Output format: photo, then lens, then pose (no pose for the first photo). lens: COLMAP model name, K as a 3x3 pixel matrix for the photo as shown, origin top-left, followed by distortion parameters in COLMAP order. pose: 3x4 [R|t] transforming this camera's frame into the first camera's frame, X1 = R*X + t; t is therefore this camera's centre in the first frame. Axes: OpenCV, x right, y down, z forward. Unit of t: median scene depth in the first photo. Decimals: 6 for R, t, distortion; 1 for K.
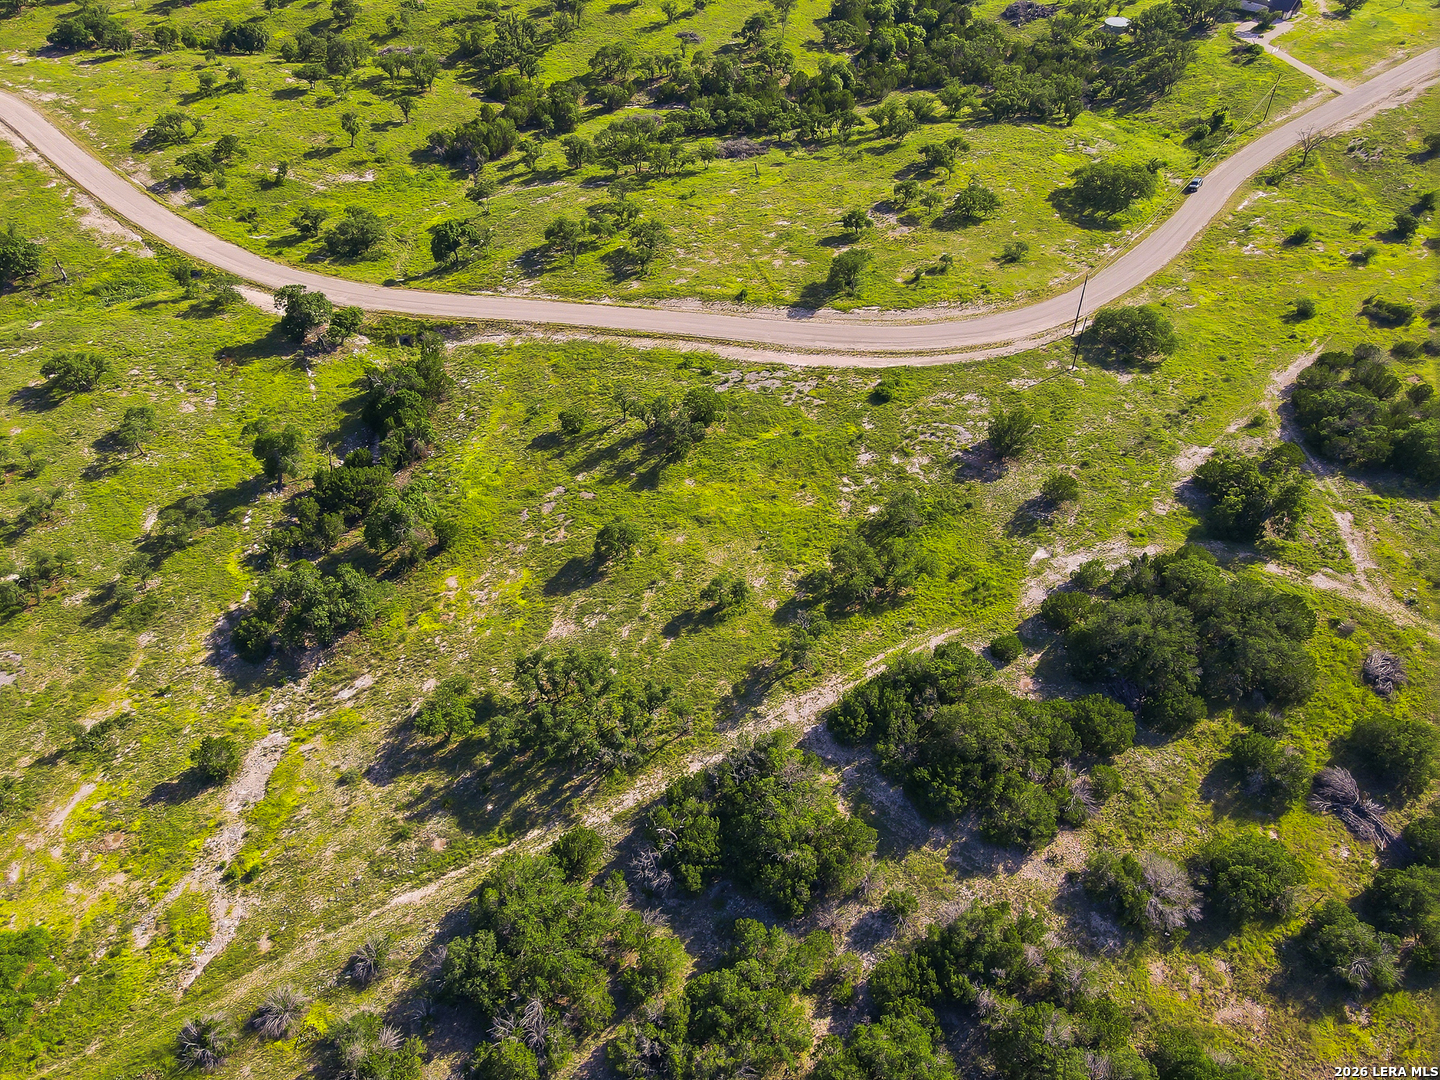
lens RADIAL K [[1079.5, 0, 734.3], [0, 1079.5, 540.0], [0, 0, 1]] dist [-0.006532, 0.027251]
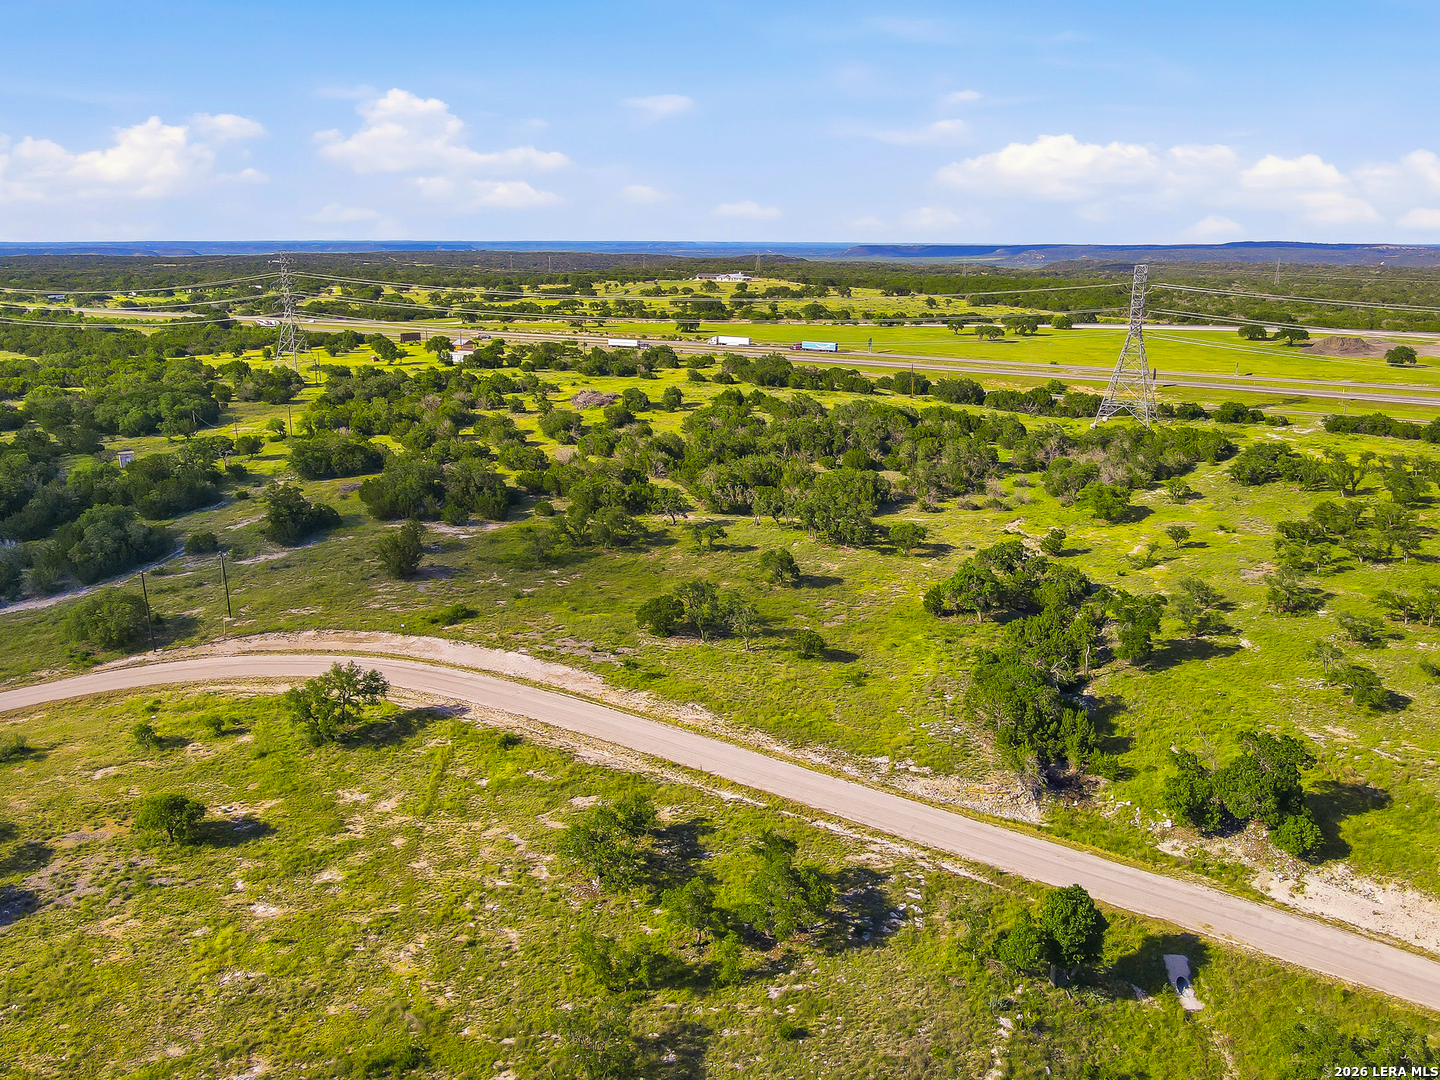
lens RADIAL K [[1106.8, 0, 720.0], [0, 1106.8, 540.0], [0, 0, 1]] dist [-0.033448, 0.019483]
pose [[-0.971144, -0.055381, 0.231973, -0.277852], [0.171202, 0.515283, 0.839746, -0.890286], [-0.166037, 0.855229, -0.490933, 1.352429]]
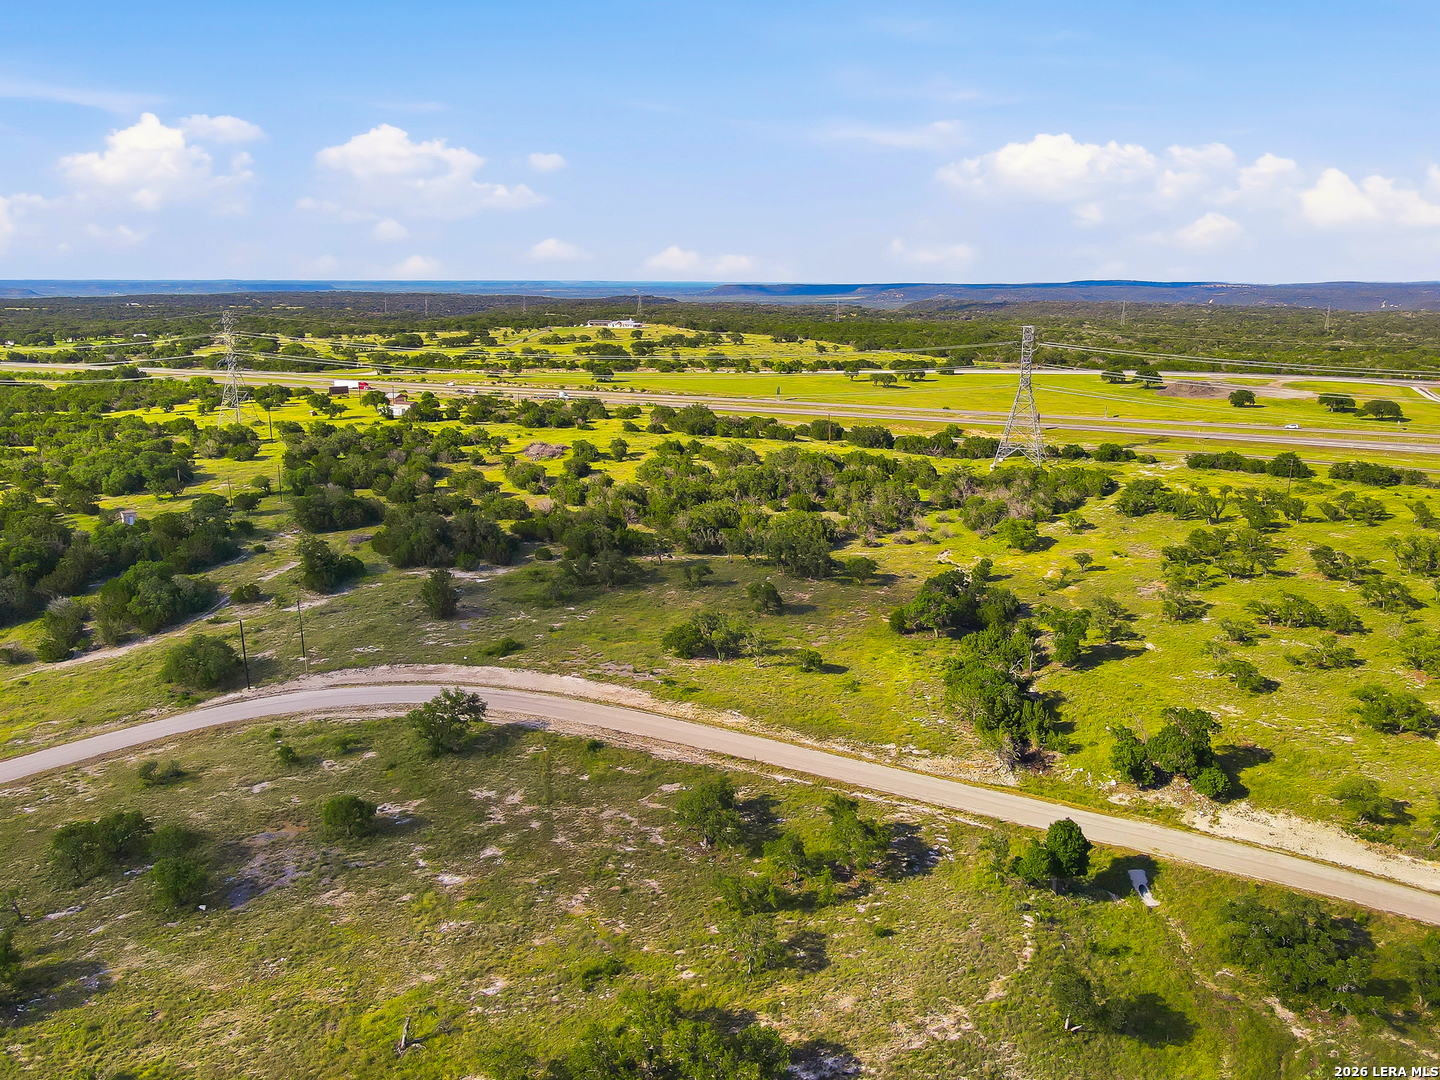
lens RADIAL K [[1101.7, 0, 720.0], [0, 1101.7, 540.0], [0, 0, 1]] dist [-0.031314, 0.043306]
pose [[-0.992504, -0.021046, 0.120386, -0.188439], [0.090170, 0.538807, 0.837590, -1.053331], [-0.082493, 0.842167, -0.532870, 1.453493]]
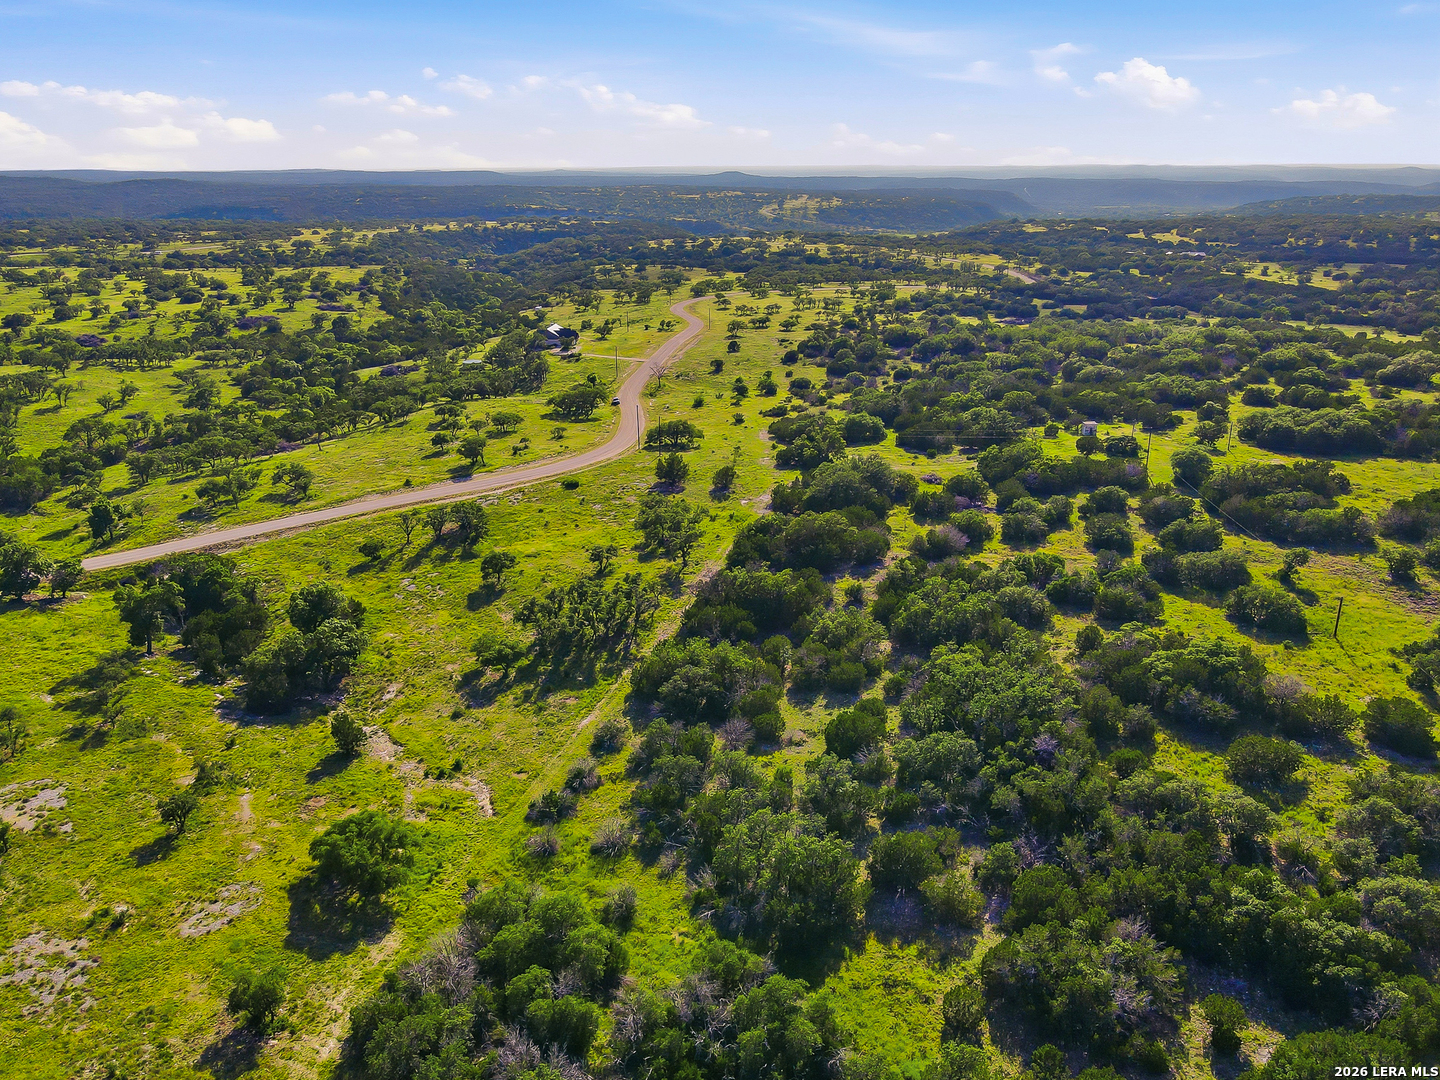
lens RADIAL K [[1093.0, 0, 732.5], [0, 1093.0, 540.7], [0, 0, 1]] dist [-0.018951, 0.026048]
pose [[0.716613, -0.216273, 0.663092, -0.664608], [0.479326, 0.843339, -0.242952, 0.368102], [-0.506667, 0.491940, 0.708013, -0.072966]]
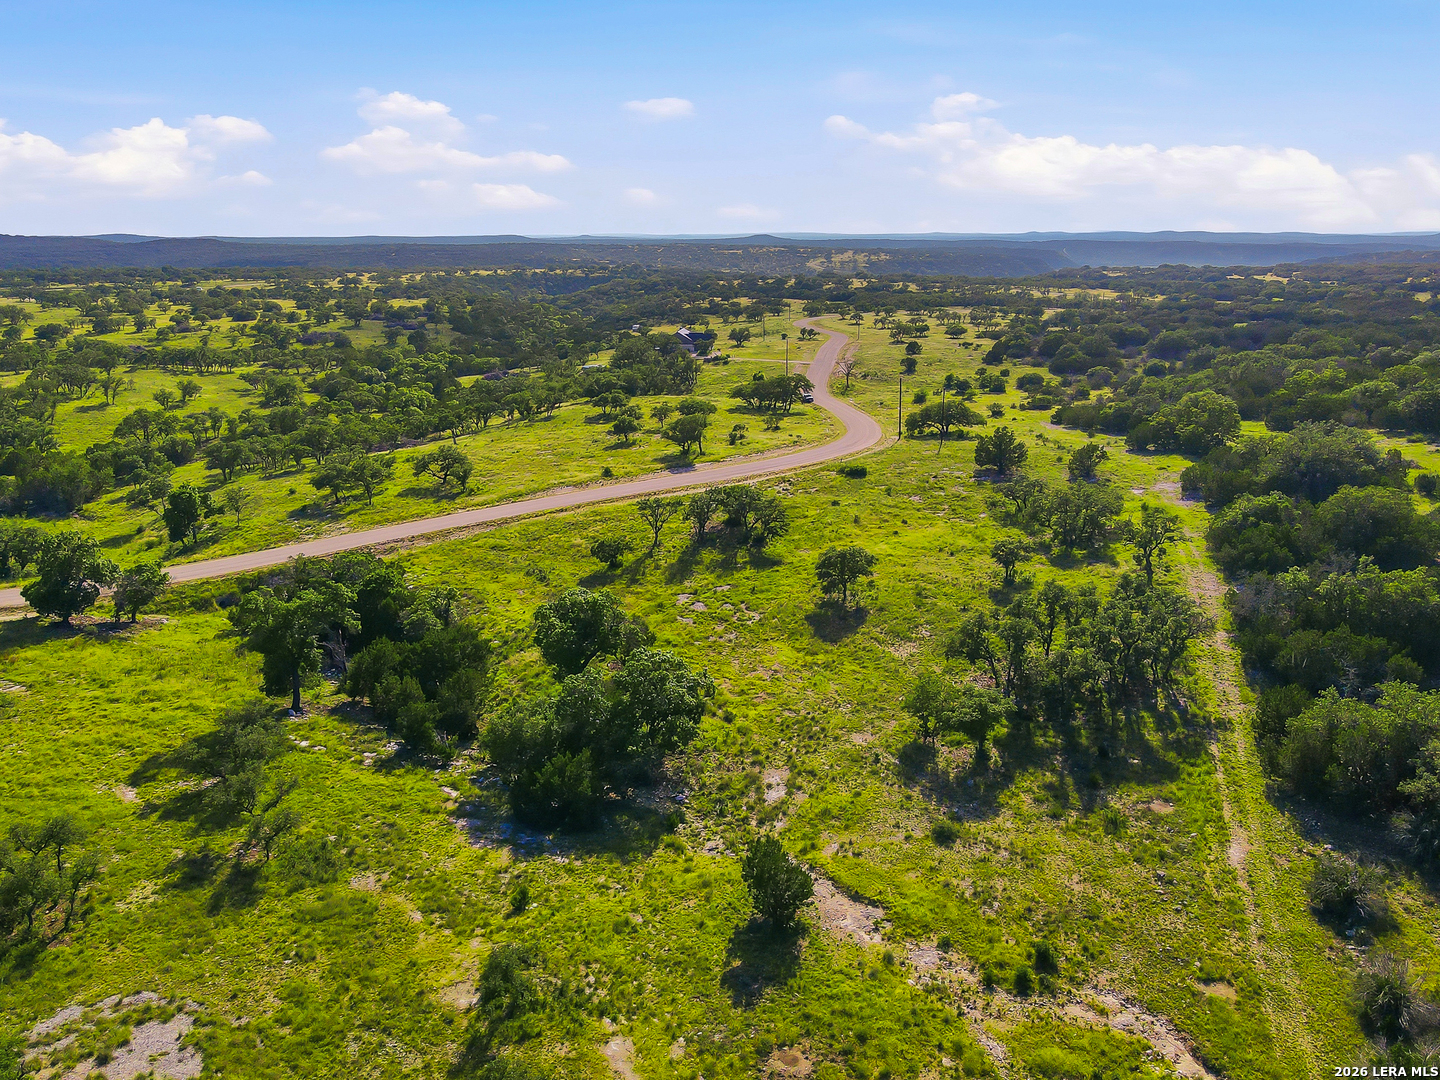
lens RADIAL K [[1101.7, 0, 720.0], [0, 1101.7, 540.0], [0, 0, 1]] dist [-0.031314, 0.043306]
pose [[0.730898, -0.169642, 0.661068, -0.606832], [0.470086, 0.827349, -0.307429, 0.158995], [-0.494781, 0.535457, 0.684454, 0.417004]]
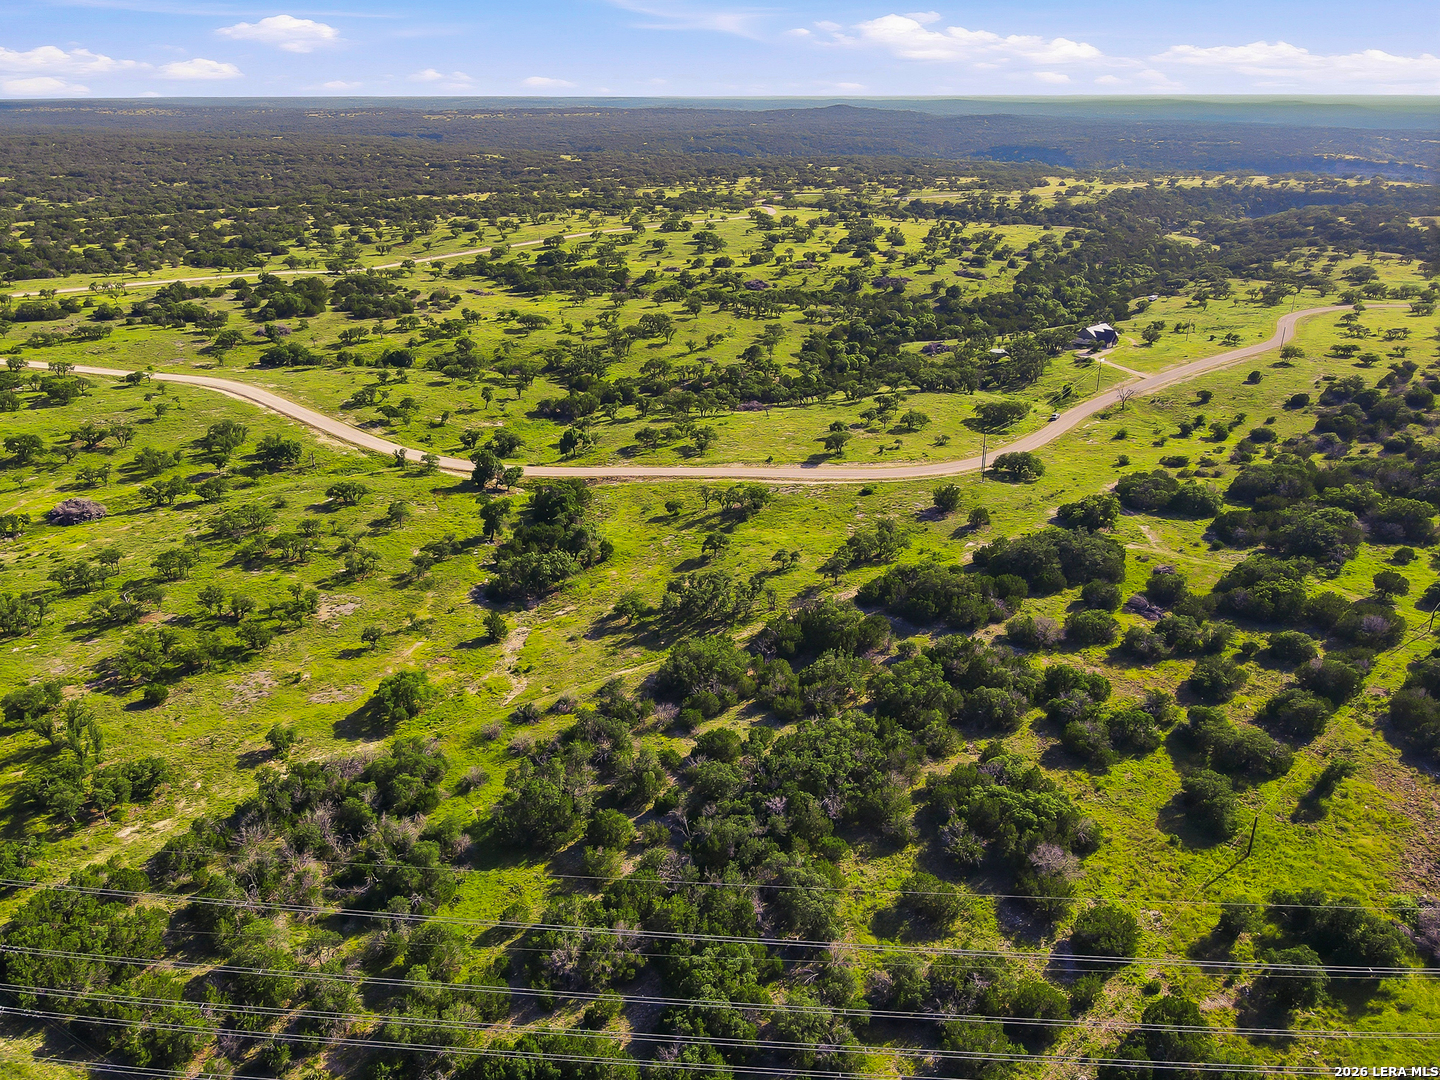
lens RADIAL K [[1106.8, 0, 720.0], [0, 1106.8, 540.0], [0, 0, 1]] dist [-0.033448, 0.019483]
pose [[0.999211, -0.006441, 0.039194, -0.145463], [0.020509, 0.928714, -0.370228, 0.533467], [-0.034016, 0.370740, 0.928114, -0.491151]]
